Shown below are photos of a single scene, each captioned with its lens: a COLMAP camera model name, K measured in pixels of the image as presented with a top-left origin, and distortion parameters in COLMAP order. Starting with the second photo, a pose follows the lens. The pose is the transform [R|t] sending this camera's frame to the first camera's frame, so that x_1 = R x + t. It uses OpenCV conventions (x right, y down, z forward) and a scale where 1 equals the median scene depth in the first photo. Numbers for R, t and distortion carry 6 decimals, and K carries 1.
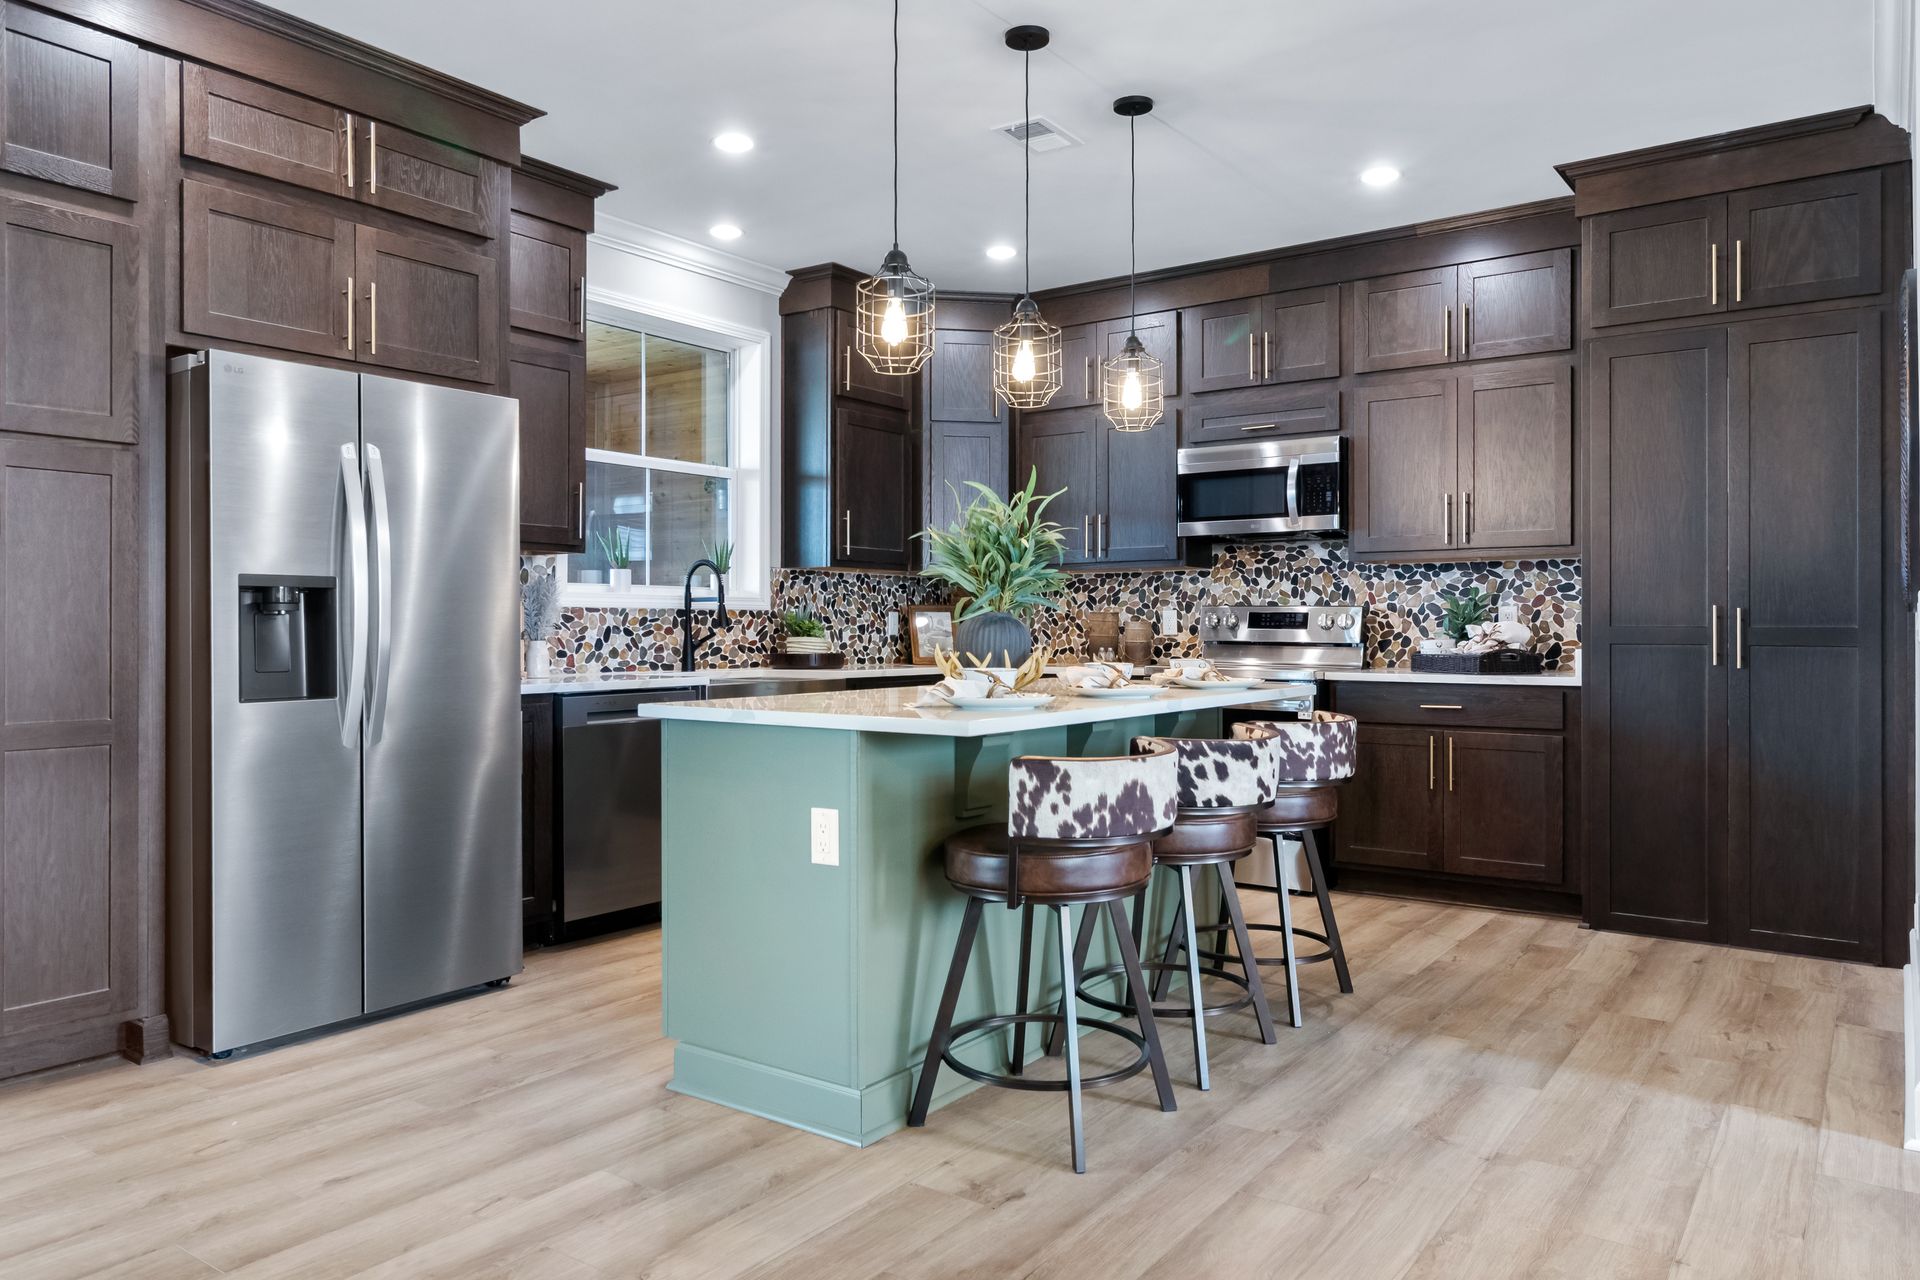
lens RADIAL K [[1335.9, 0, 954.9], [0, 1335.9, 633.9], [0, 0, 1]] dist [0.004897, 0.004625]
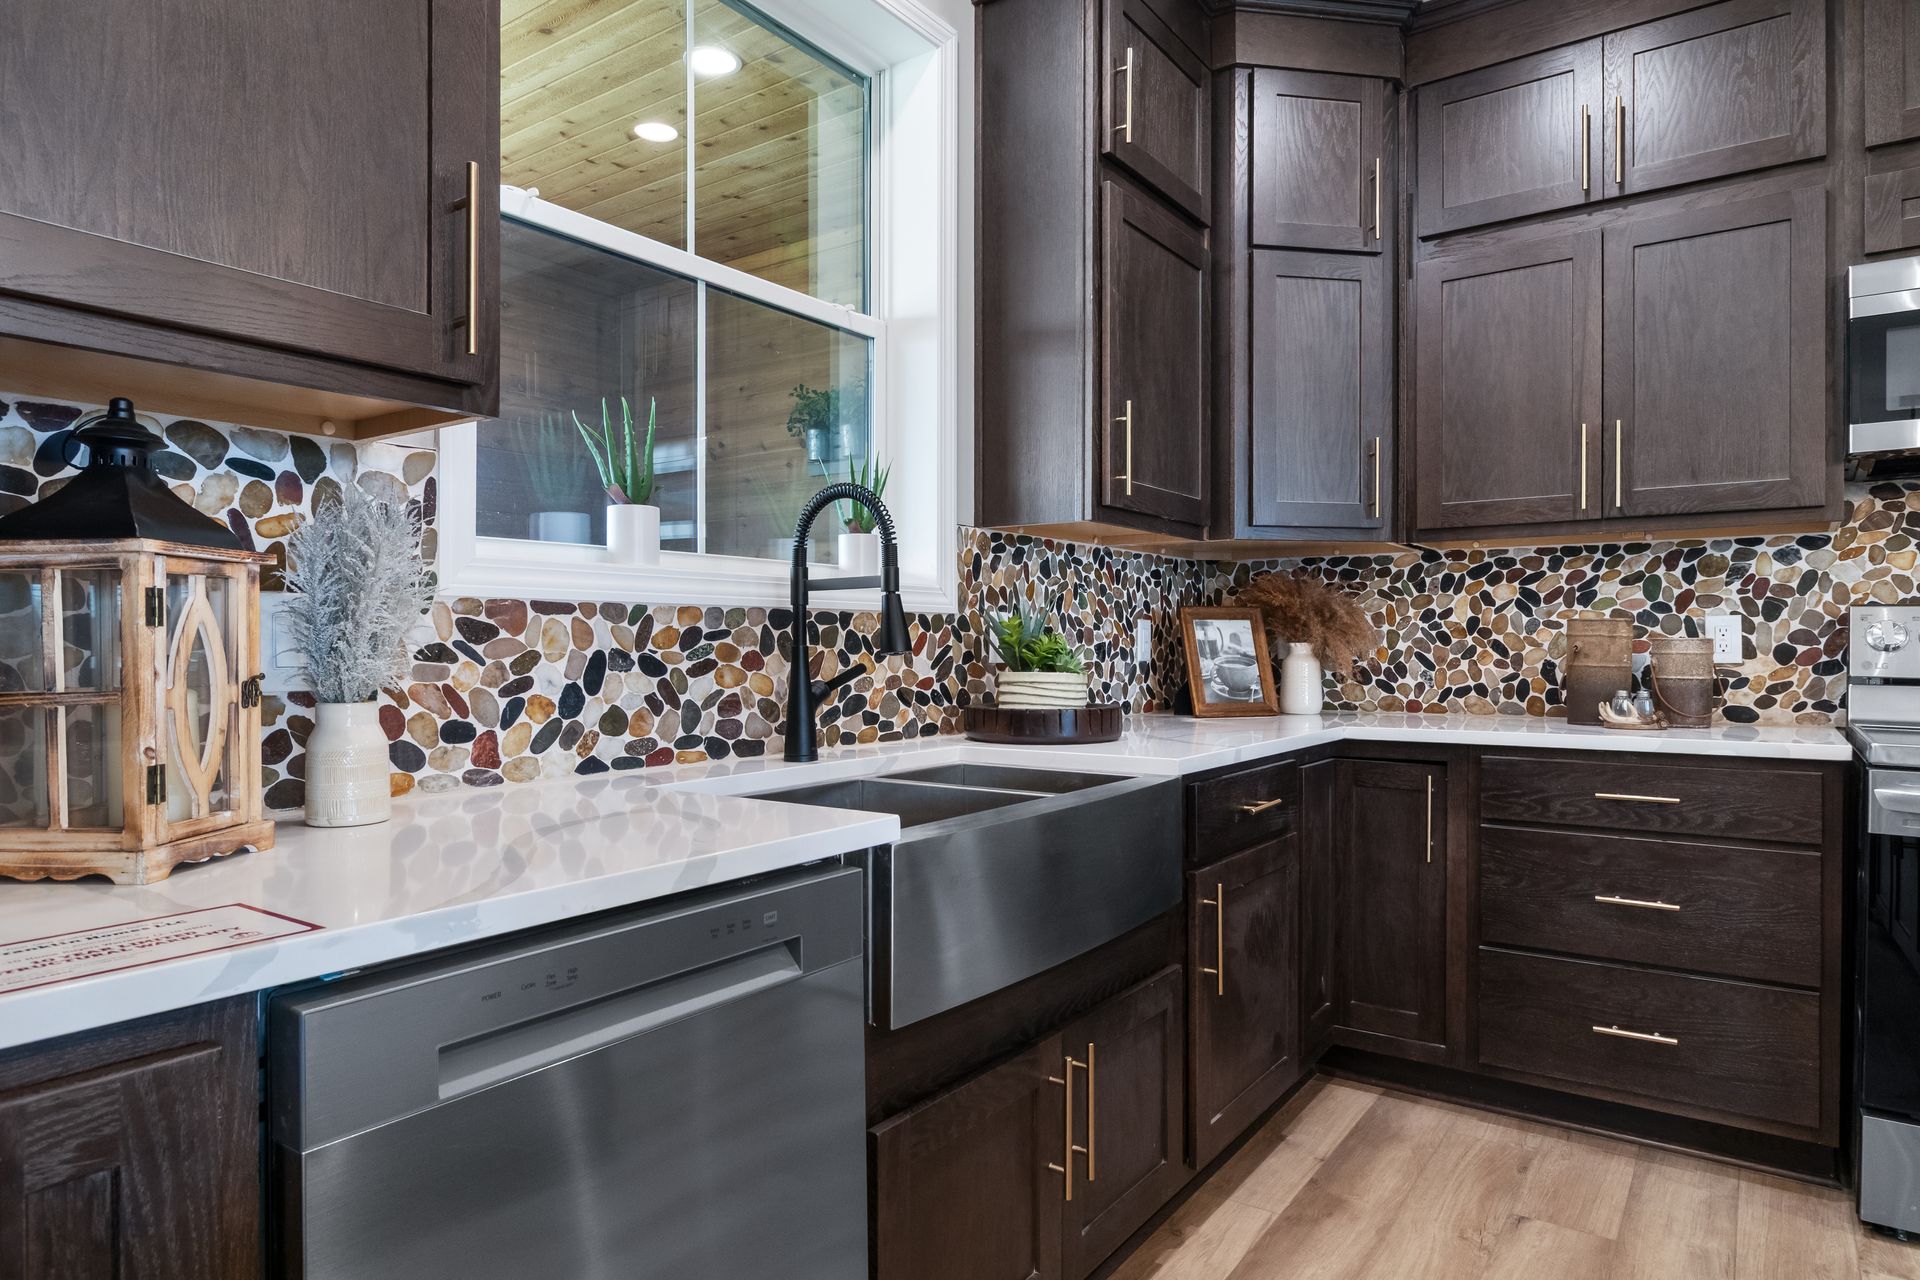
lens RADIAL K [[1131.4, 0, 953.3], [0, 1131.4, 649.4], [0, 0, 1]] dist [-0.001789, -0.002171]
pose [[0.999992, 0.000123, -0.004042, -0.149488], [-0.000110, 0.999995, 0.003250, -0.006951], [0.004042, -0.003250, 0.999987, 0.645540]]
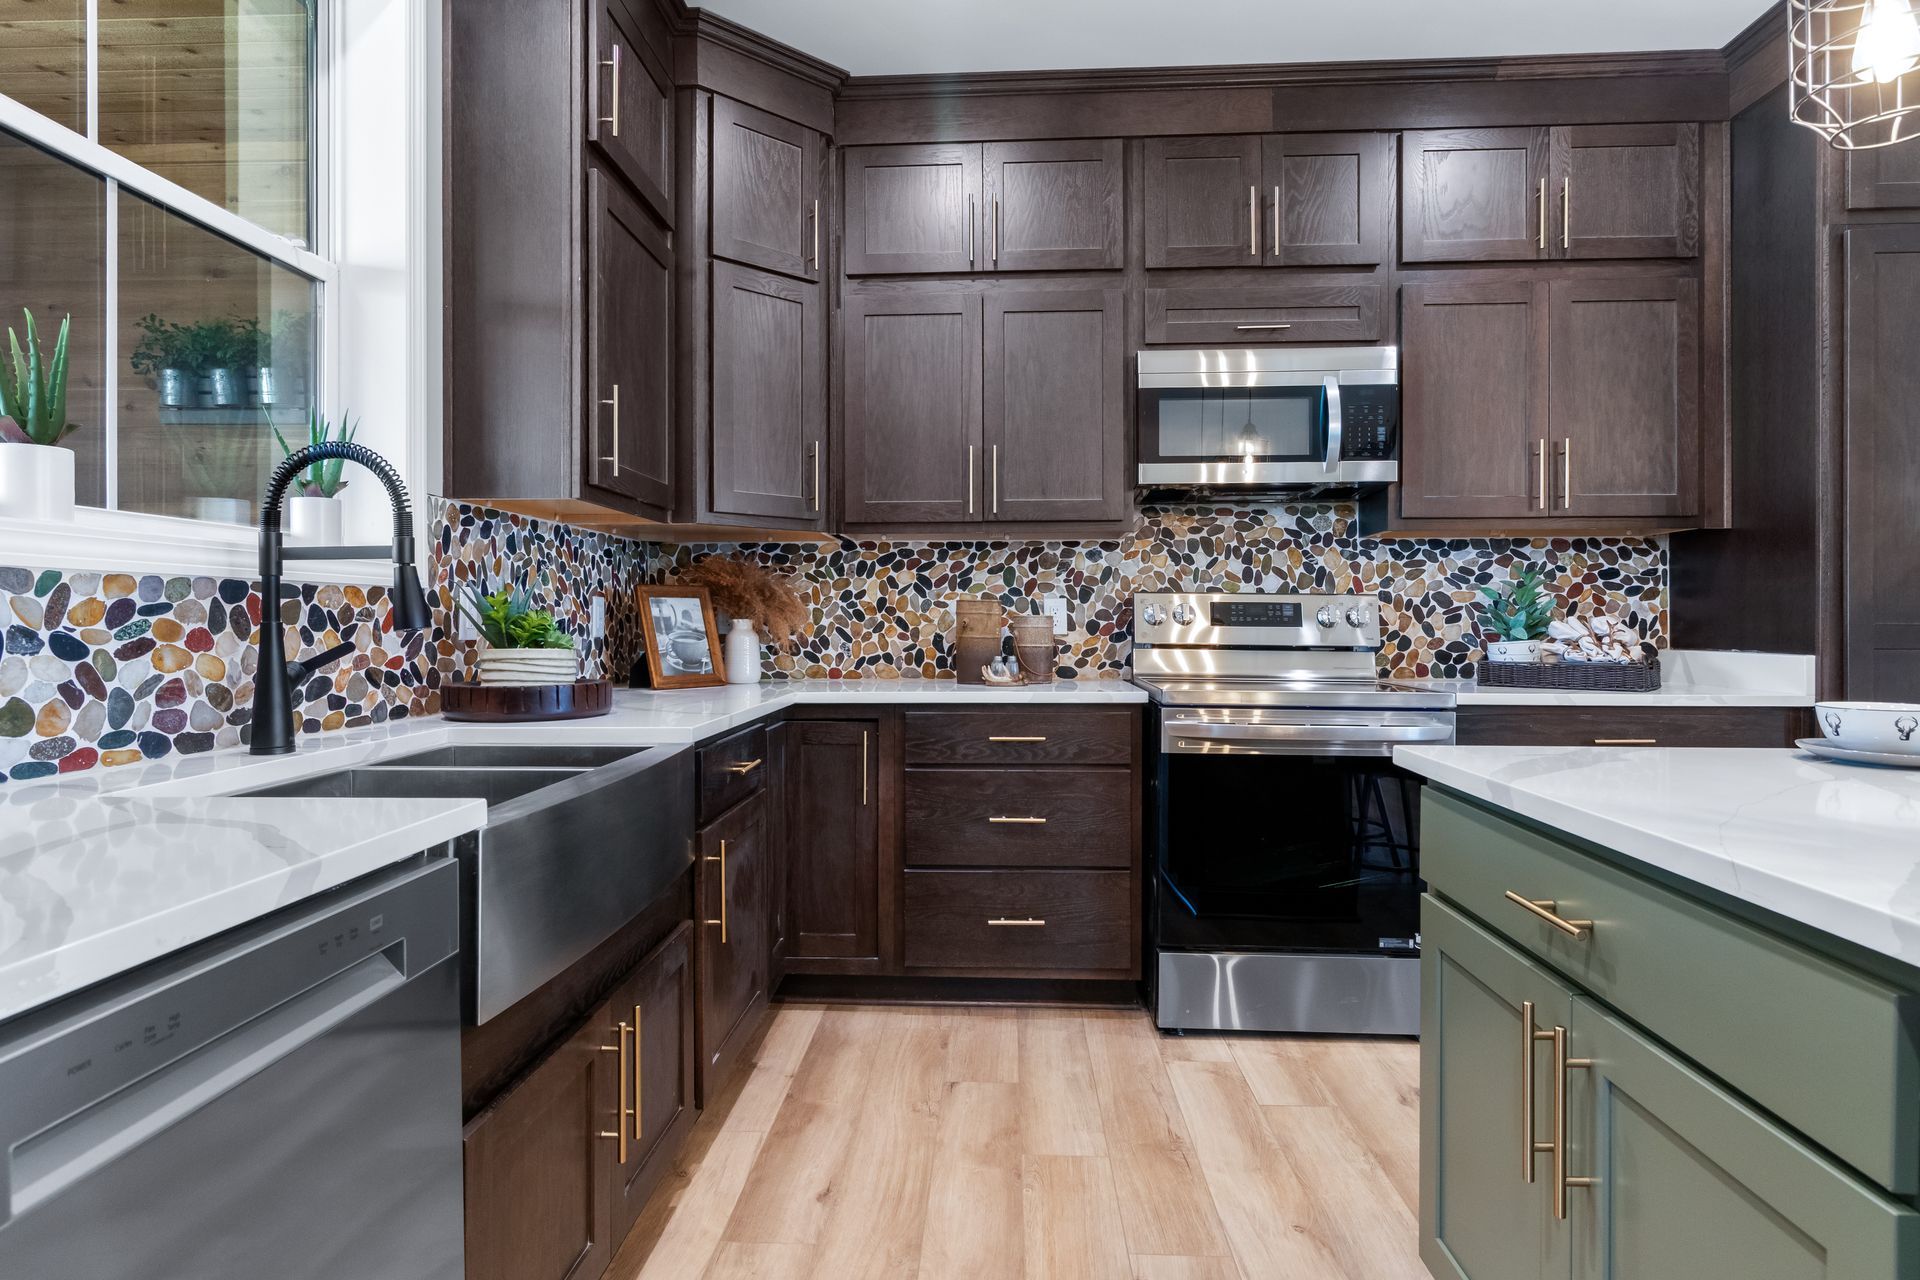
lens RADIAL K [[1058.2, 0, 955.8], [0, 1058.2, 620.0], [0, 0, 1]] dist [-0.001433, 0.002070]
pose [[0.841620, -0.000479, 0.540070, -0.196034], [0.001948, 0.999996, -0.002148, -0.006484], [-0.540067, 0.002860, 0.841617, 0.653619]]
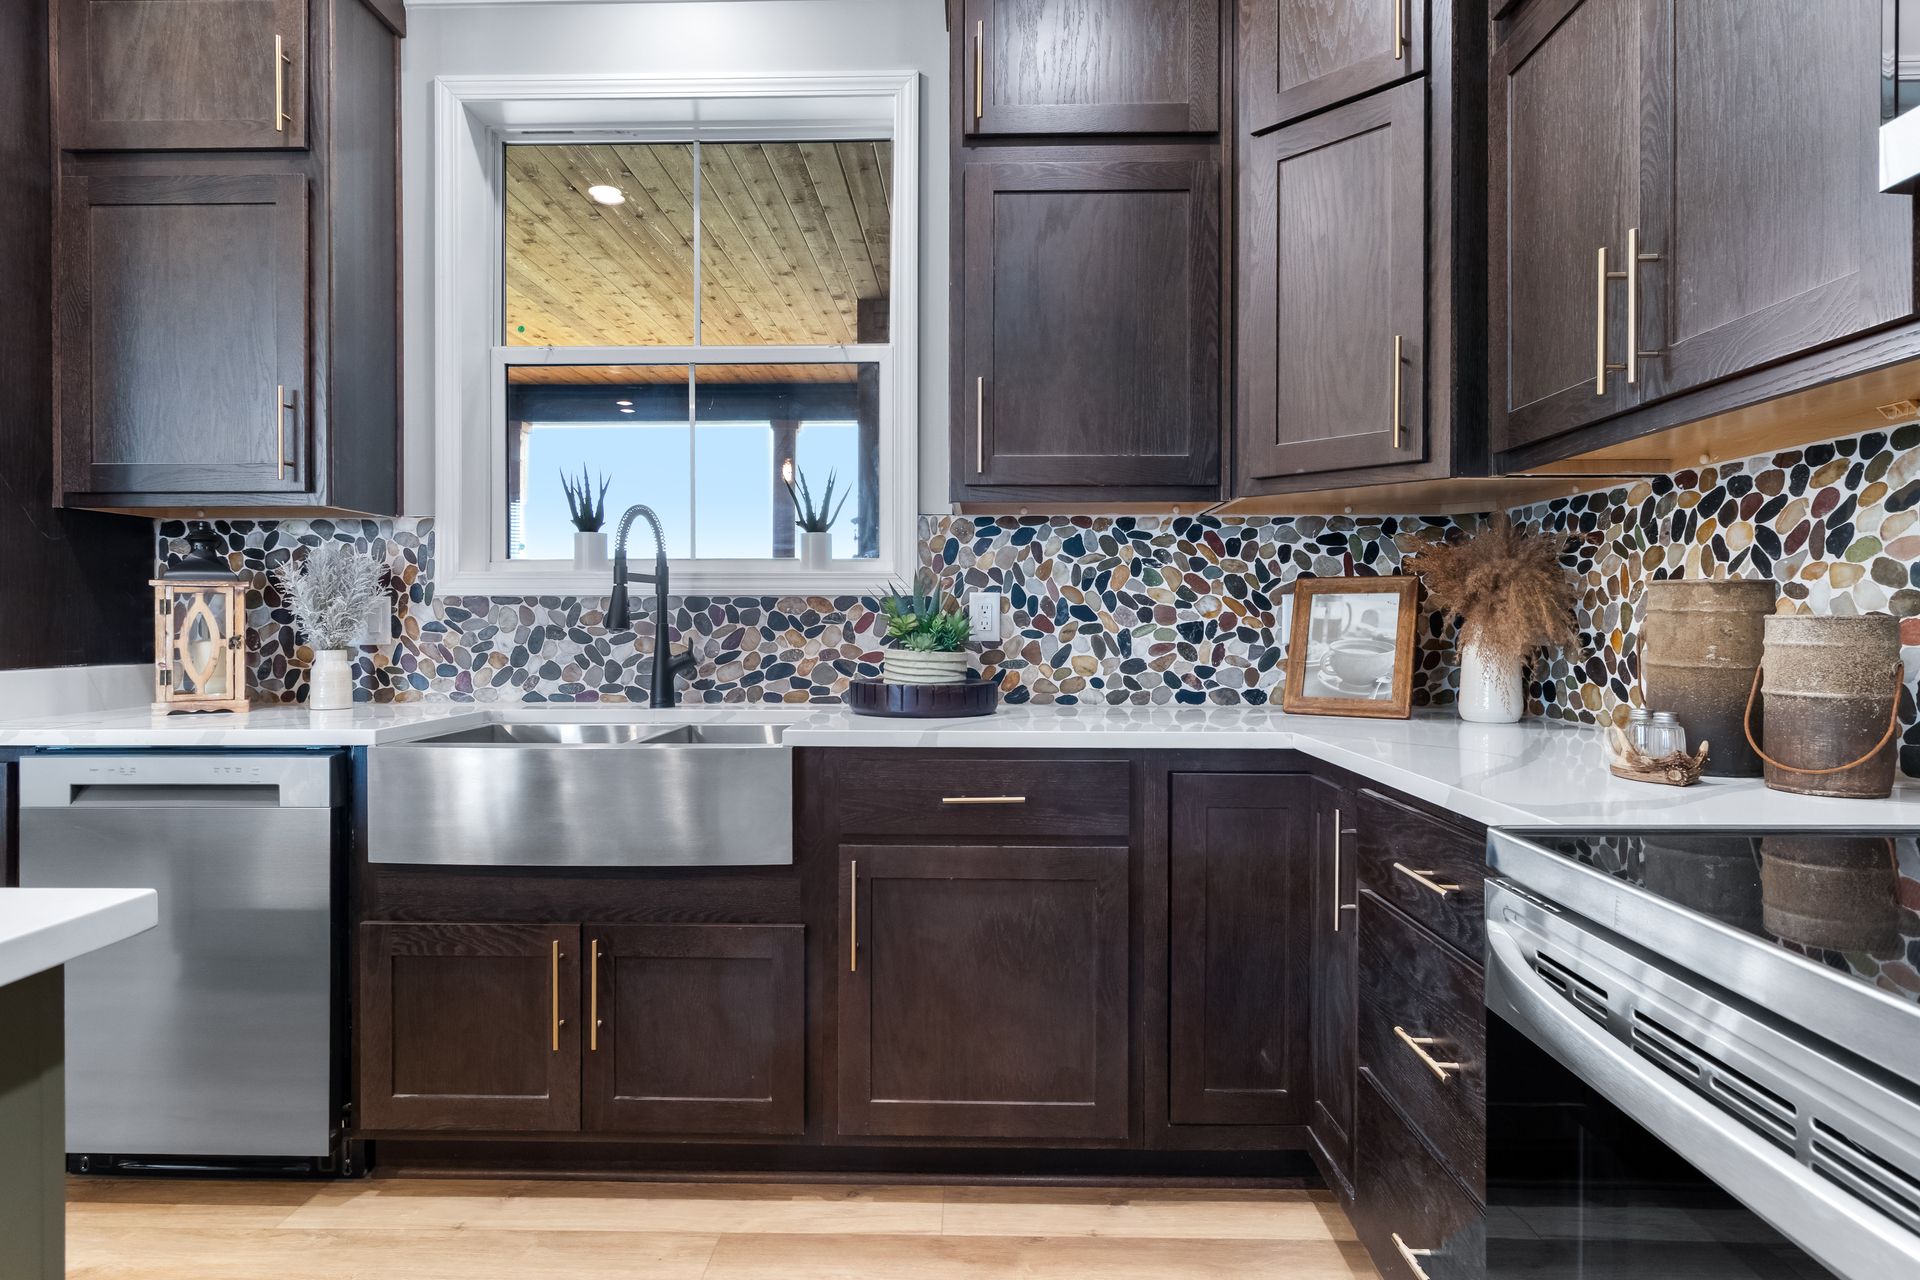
lens RADIAL K [[1058.2, 0, 953.0], [0, 1058.2, 623.8], [0, 0, 1]] dist [-0.001433, 0.002070]
pose [[0.558536, 0.003239, -0.829474, 0.234882], [-0.003214, 0.999993, 0.001740, -0.008056], [0.829474, 0.001694, 0.558543, 0.842470]]
